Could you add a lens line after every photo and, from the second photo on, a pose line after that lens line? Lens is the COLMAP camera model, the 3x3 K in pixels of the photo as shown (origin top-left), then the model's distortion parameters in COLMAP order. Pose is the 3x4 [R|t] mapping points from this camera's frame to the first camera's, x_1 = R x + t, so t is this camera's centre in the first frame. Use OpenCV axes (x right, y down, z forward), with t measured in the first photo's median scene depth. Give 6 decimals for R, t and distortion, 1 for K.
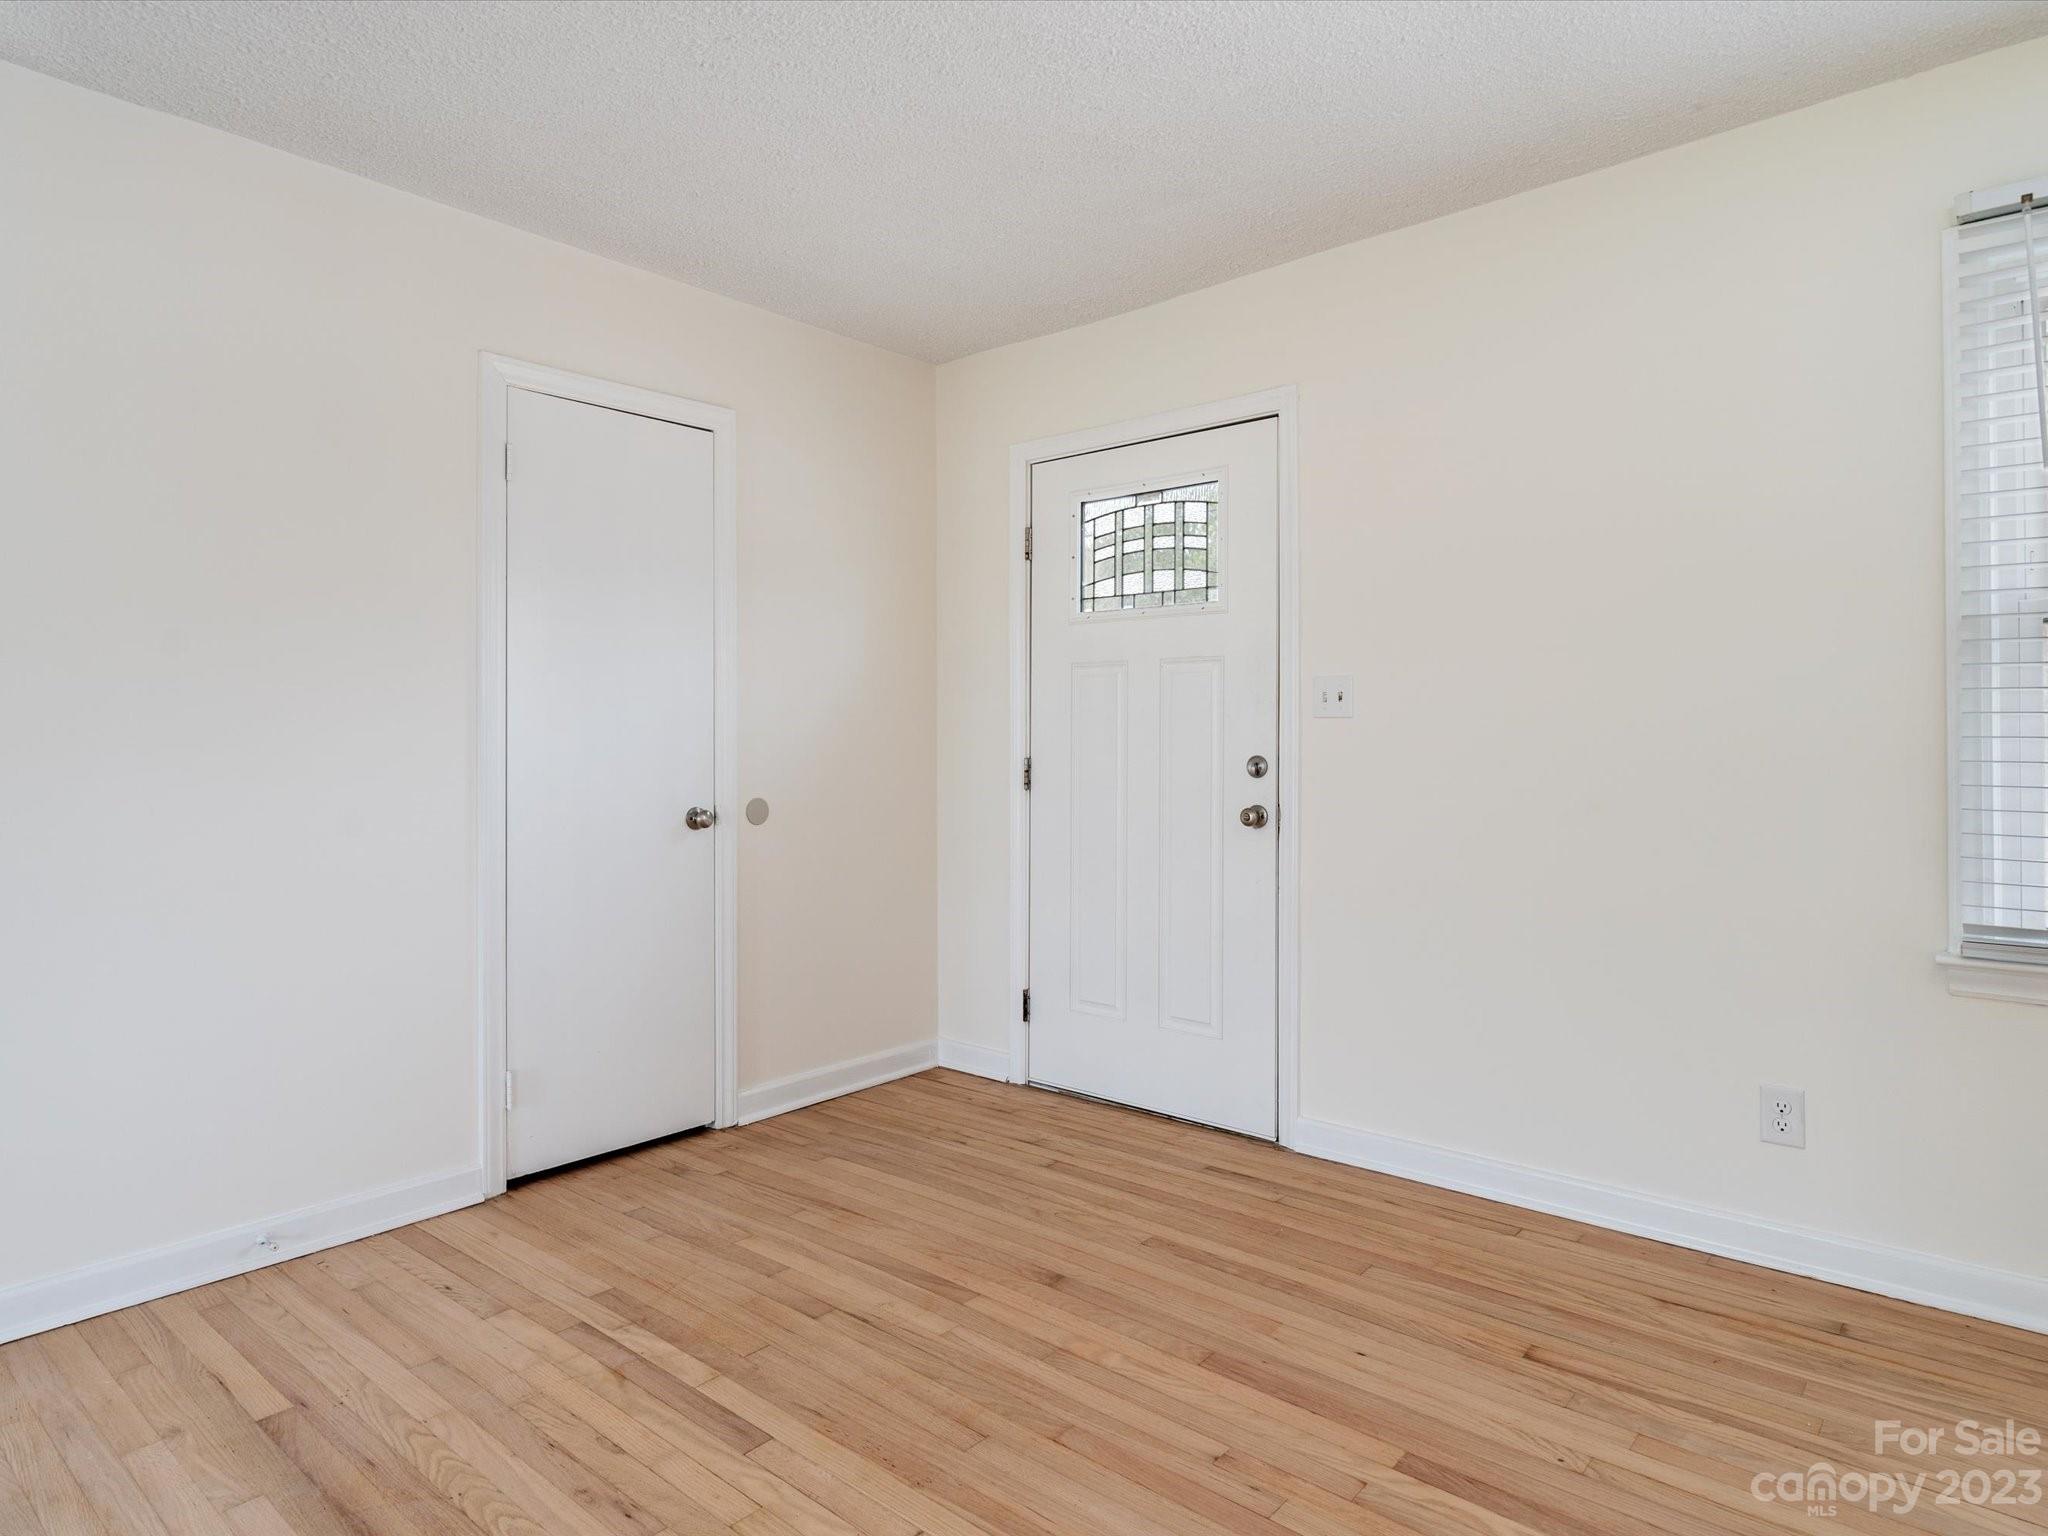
lens RADIAL K [[1178.6, 0, 1009.4], [0, 1178.6, 752.7], [0, 0, 1]] dist [0.011800, -0.005142]
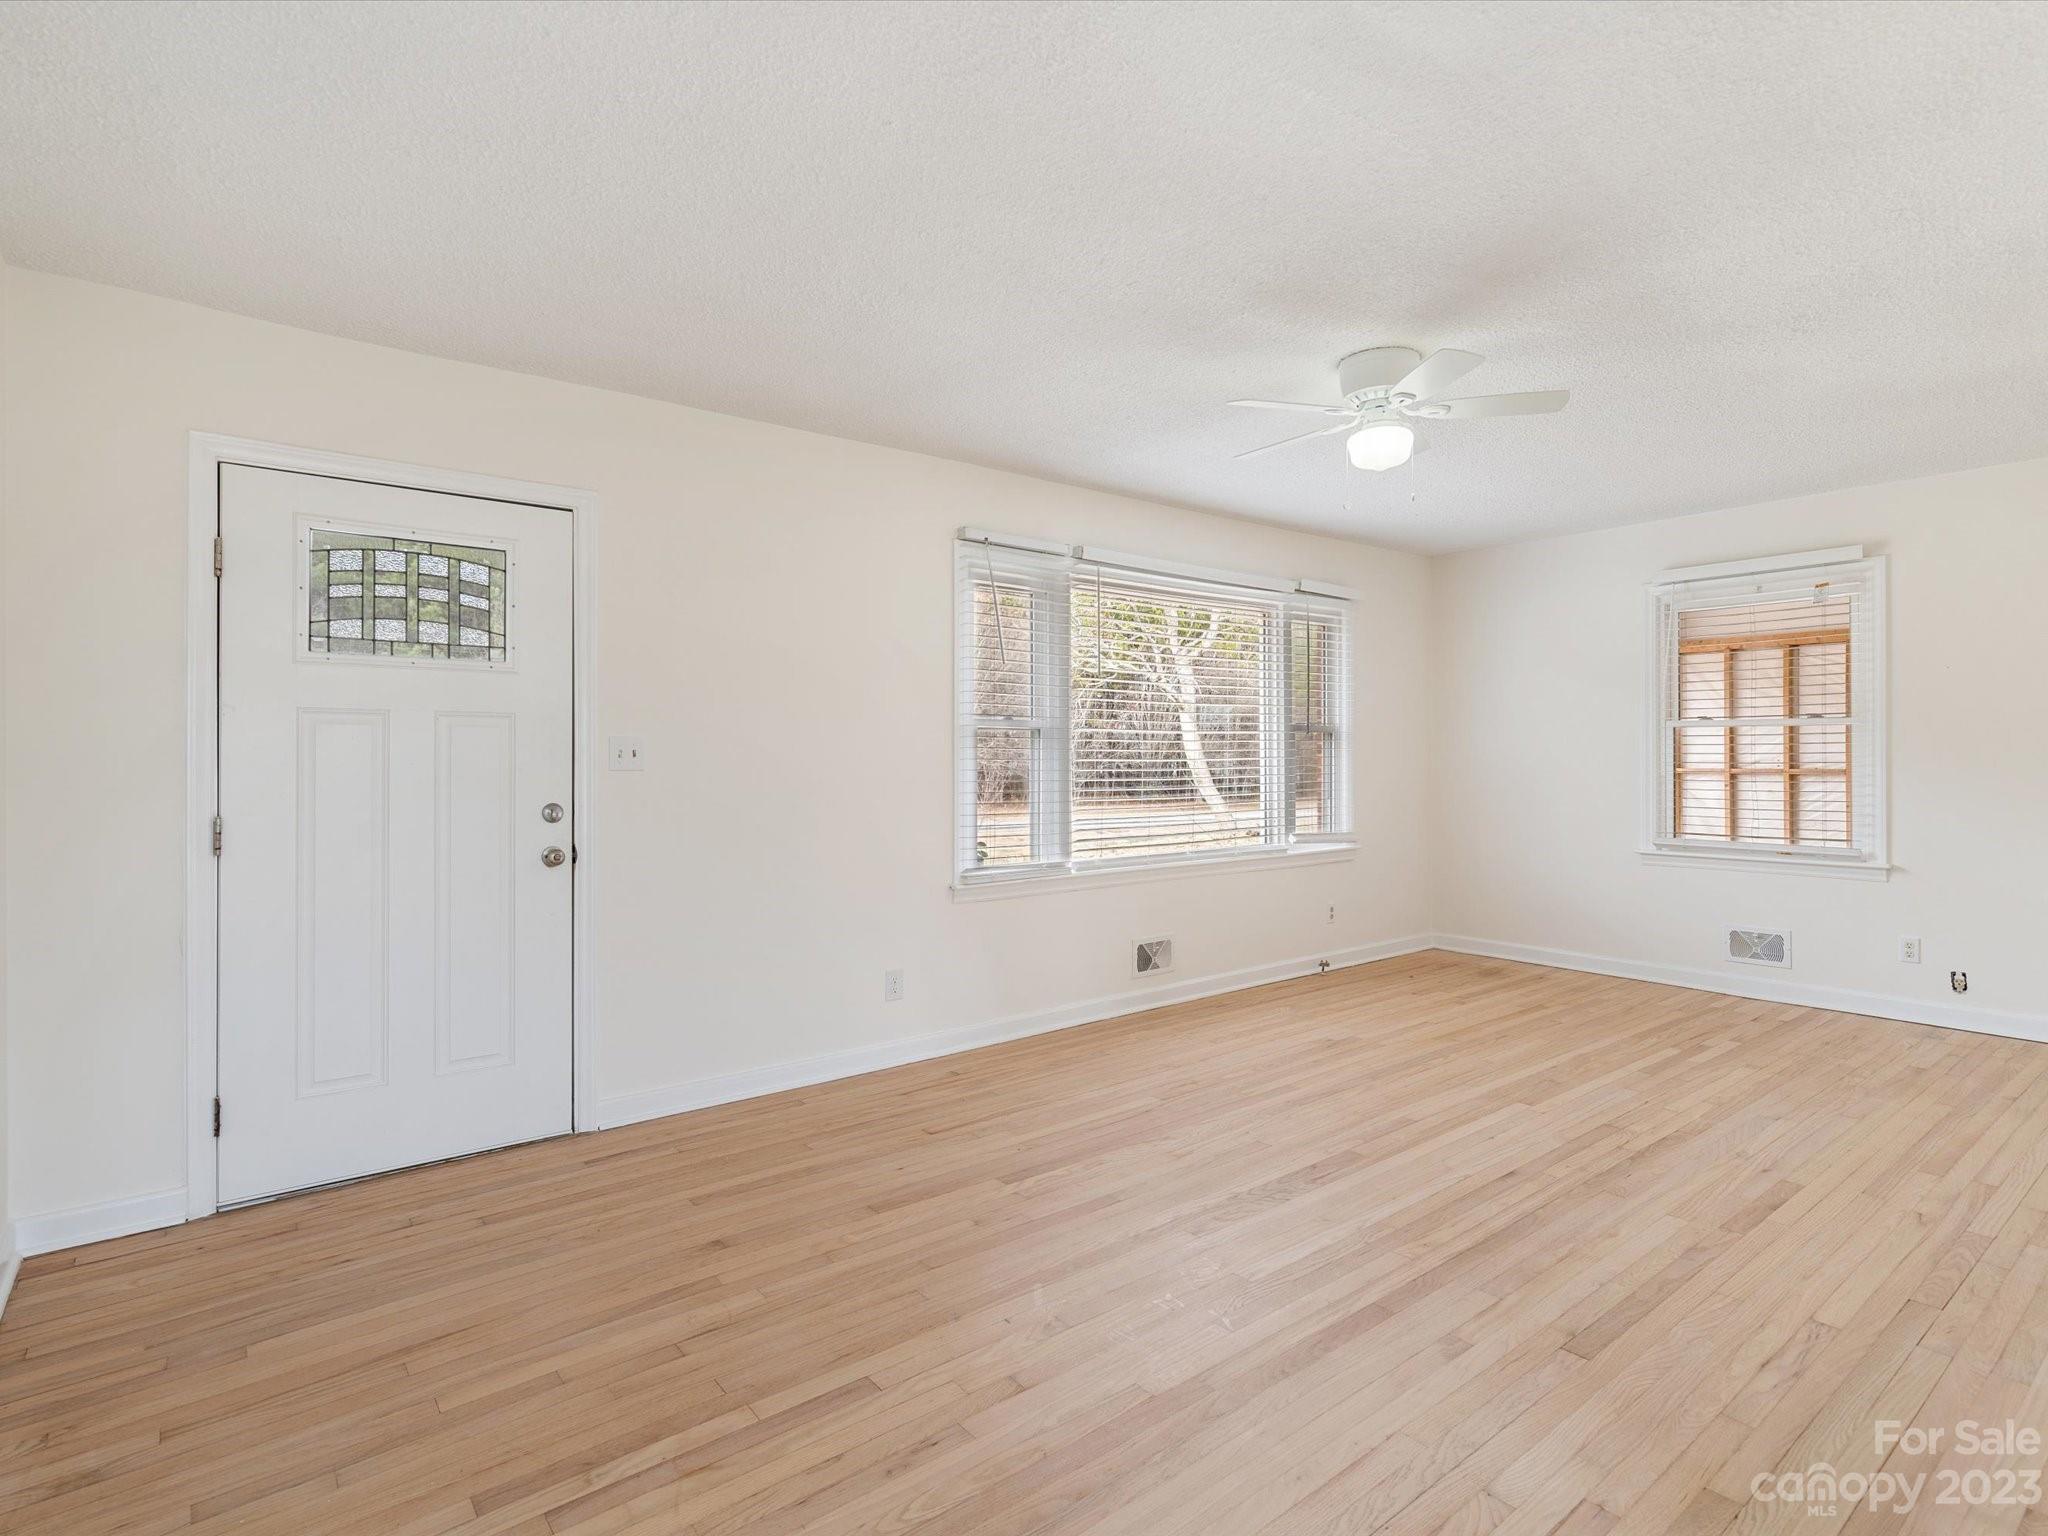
lens RADIAL K [[1043.8, 0, 1044.4], [0, 1043.8, 779.0], [0, 0, 1]] dist [-0.003293, 0.002595]
pose [[0.175274, -0.018362, 0.984349, -0.977334], [0.005578, 0.999829, 0.017657, -0.050890], [-0.984504, 0.002396, 0.175346, 0.495783]]
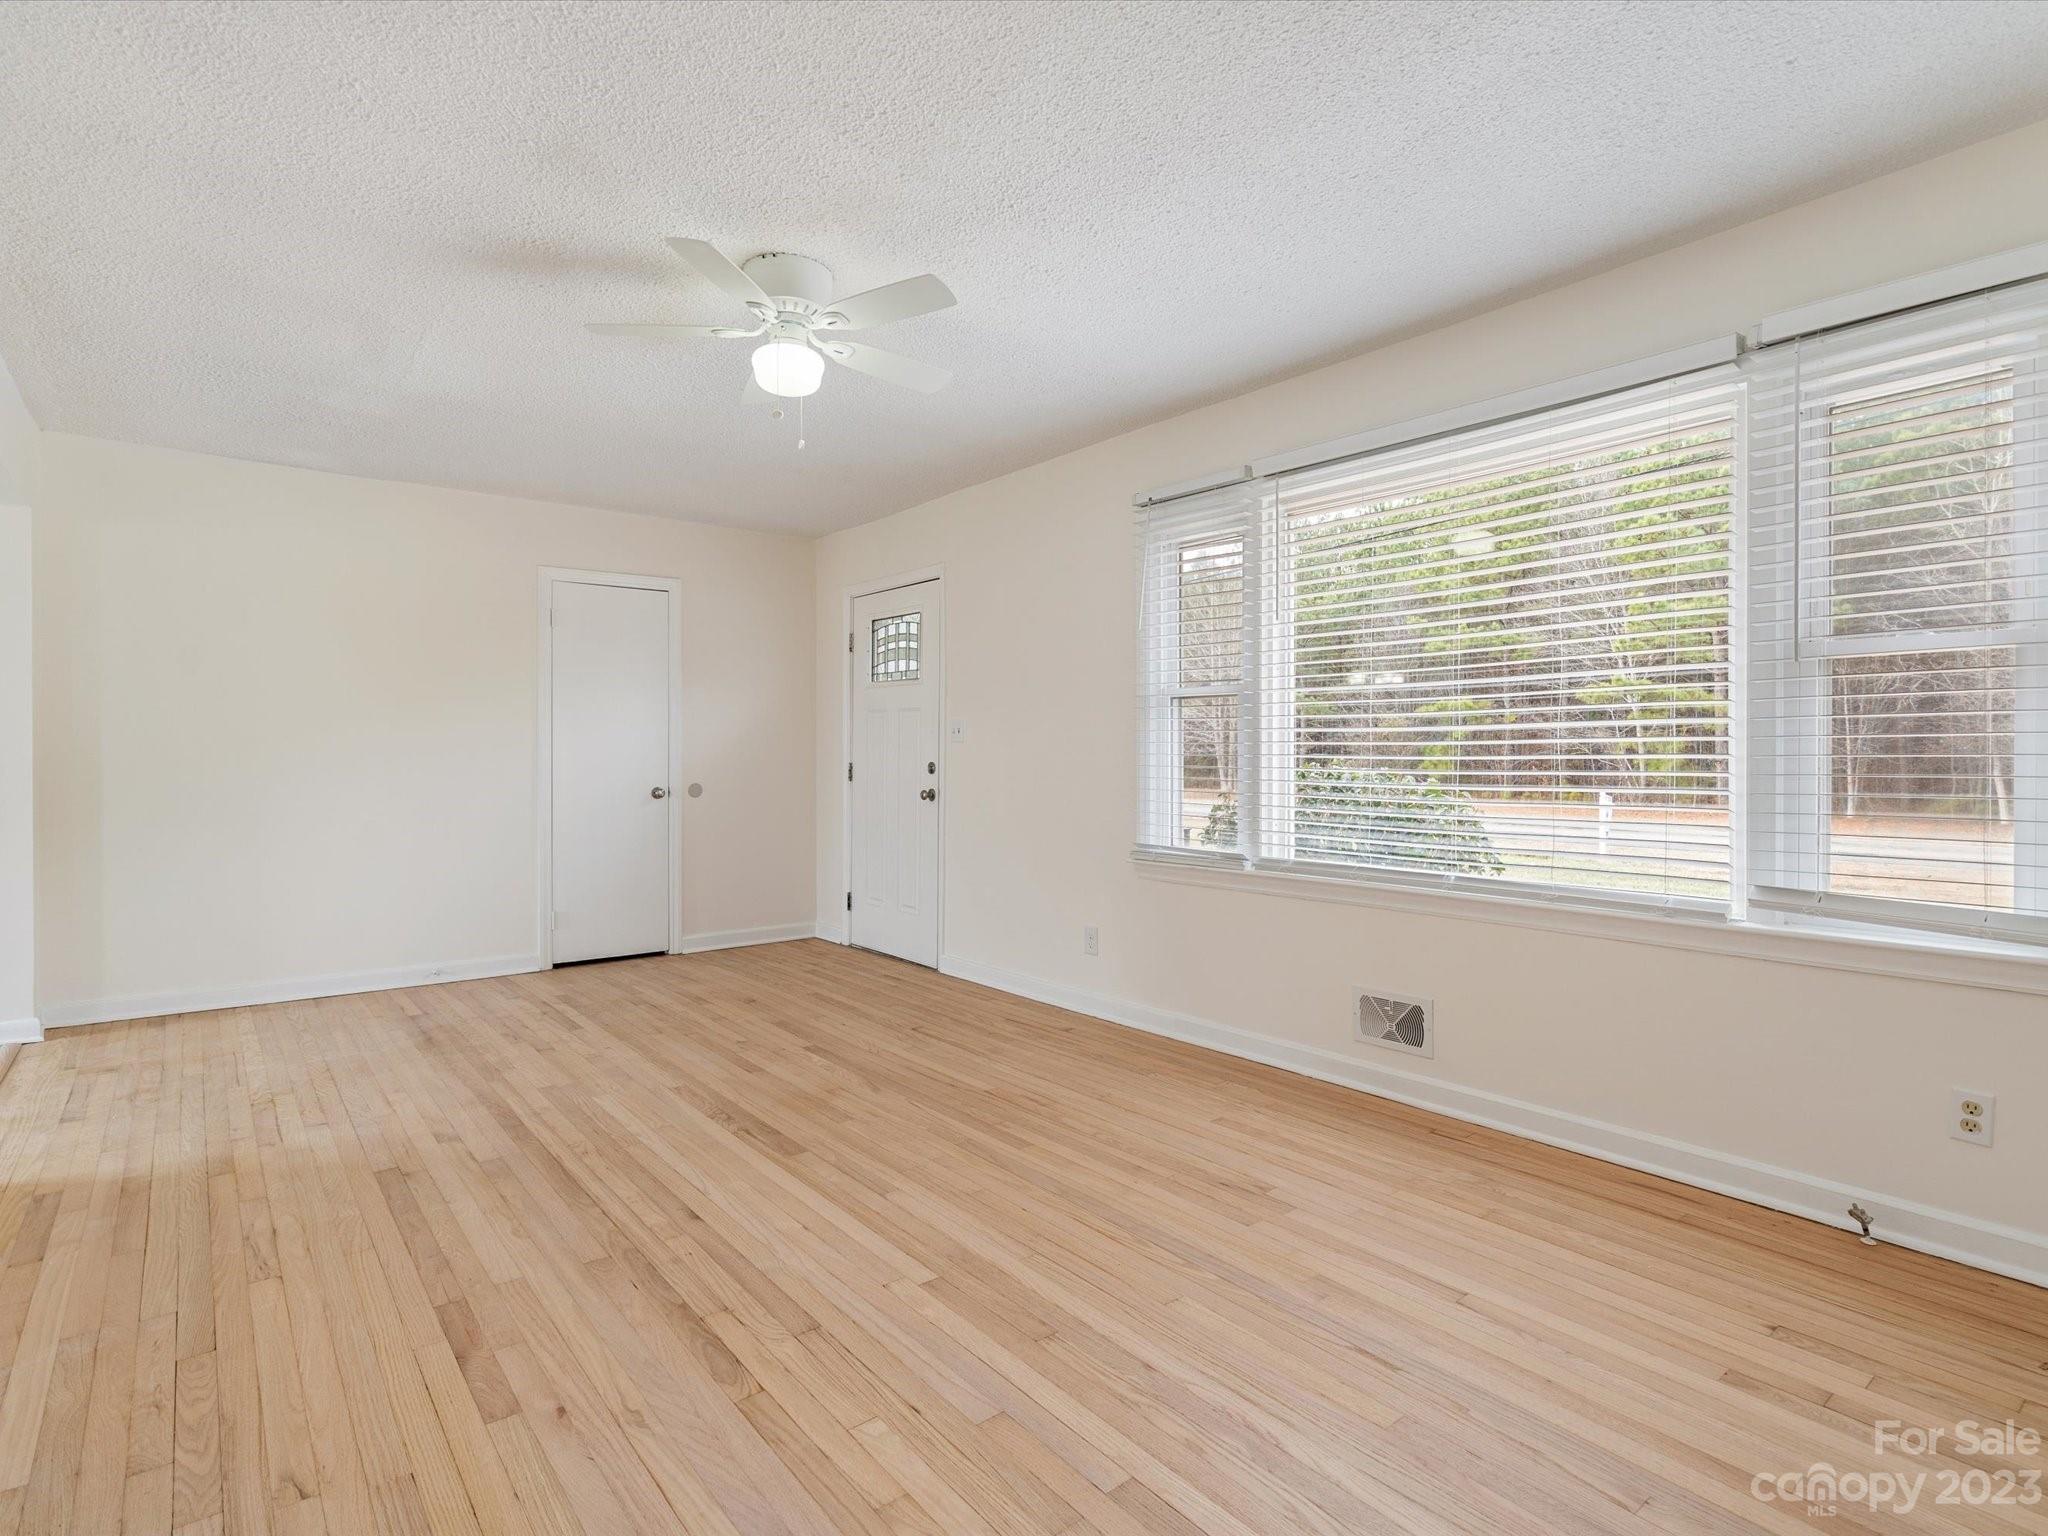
lens RADIAL K [[1043.8, 0, 1012.8], [0, 1043.8, 766.8], [0, 0, 1]] dist [-0.003293, 0.002595]
pose [[0.983040, 0.006568, -0.183273, 0.886769], [-0.005375, 0.999961, 0.007004, -0.002401], [0.183312, -0.005900, 0.983037, -0.819823]]
